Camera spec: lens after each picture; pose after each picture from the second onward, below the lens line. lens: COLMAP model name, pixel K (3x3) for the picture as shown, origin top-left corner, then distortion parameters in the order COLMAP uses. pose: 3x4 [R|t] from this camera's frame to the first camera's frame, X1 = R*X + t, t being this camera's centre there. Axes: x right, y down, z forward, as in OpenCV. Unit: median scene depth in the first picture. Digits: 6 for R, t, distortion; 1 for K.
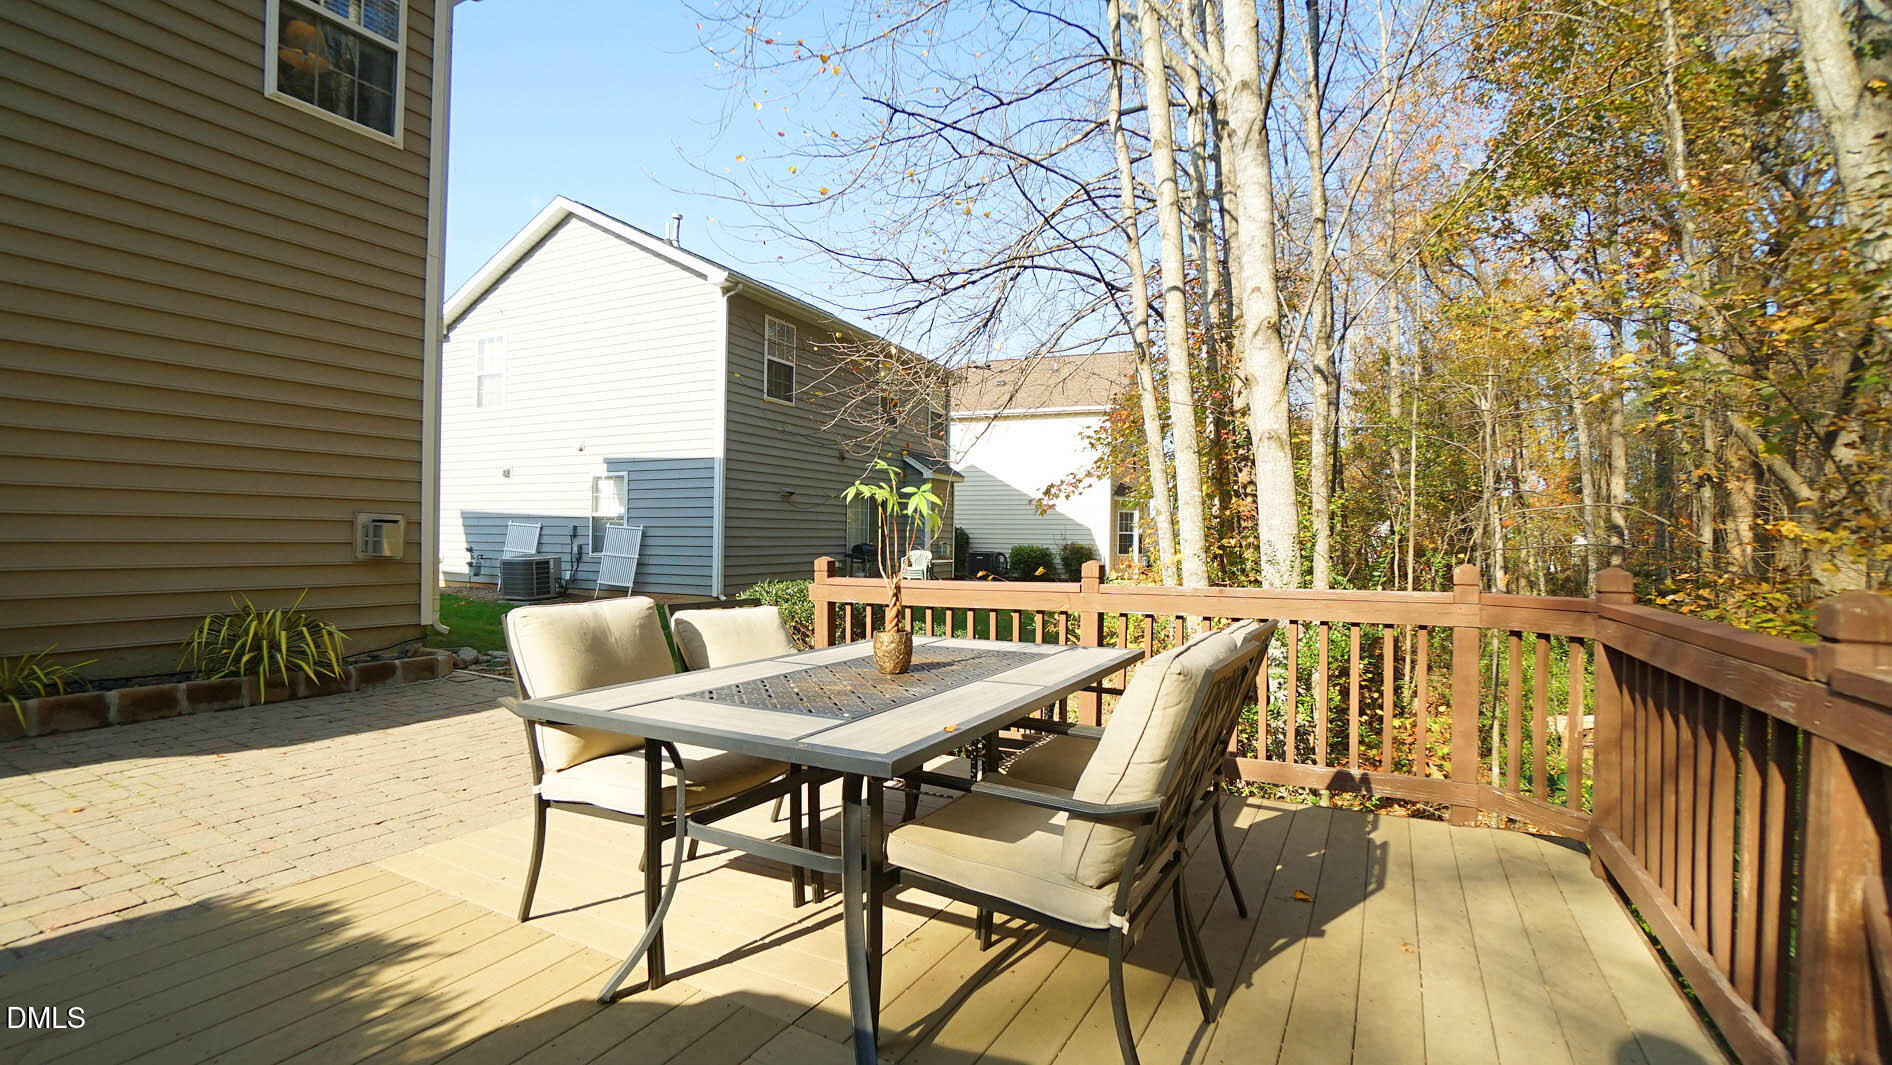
lens RADIAL K [[845.2, 0, 936.6], [0, 845.2, 540.1], [0, 0, 1]] dist [-0.002712, 0.000500]
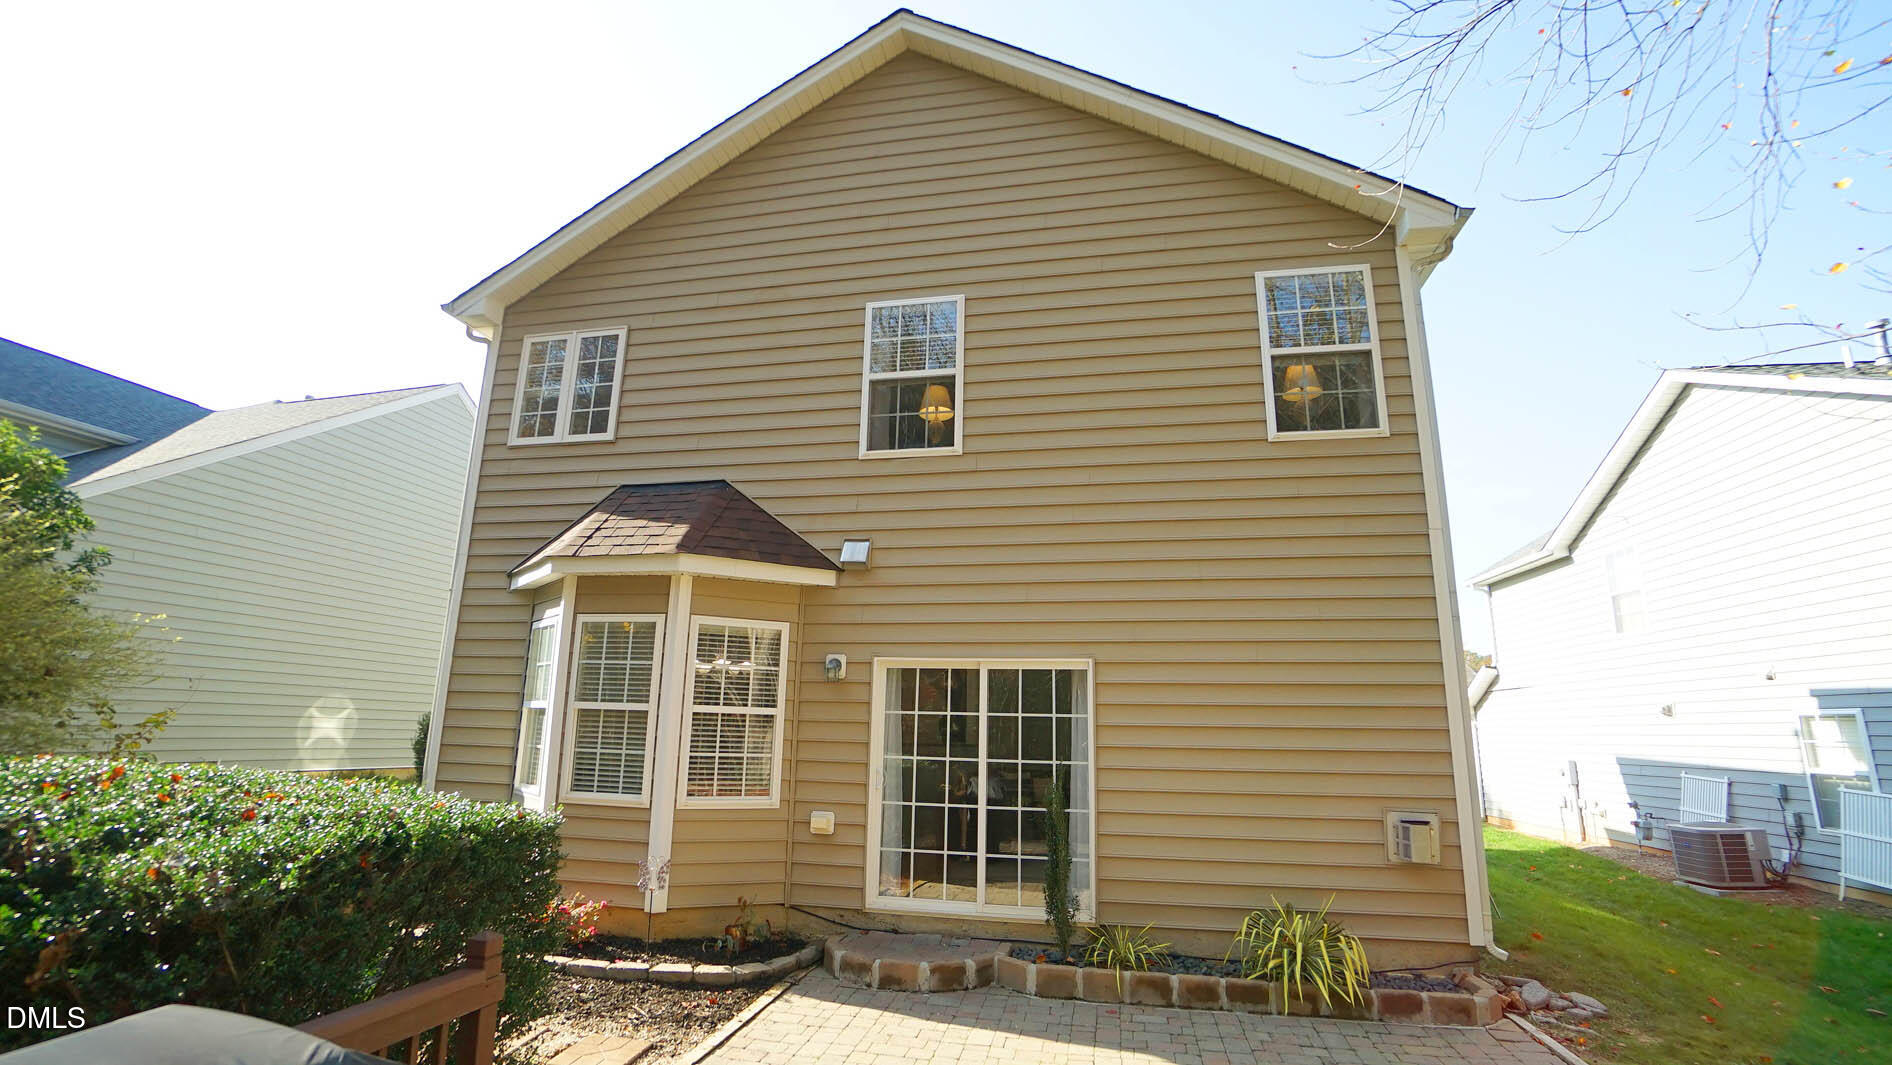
lens RADIAL K [[847.0, 0, 946.0], [0, 847.0, 532.5], [0, 0, 1]] dist [-0.056937, 0.021242]
pose [[0.290734, -0.204517, -0.934691, 0.112040], [-0.020051, 0.975372, -0.219655, -0.120387], [0.956594, 0.082603, 0.279473, 0.224607]]
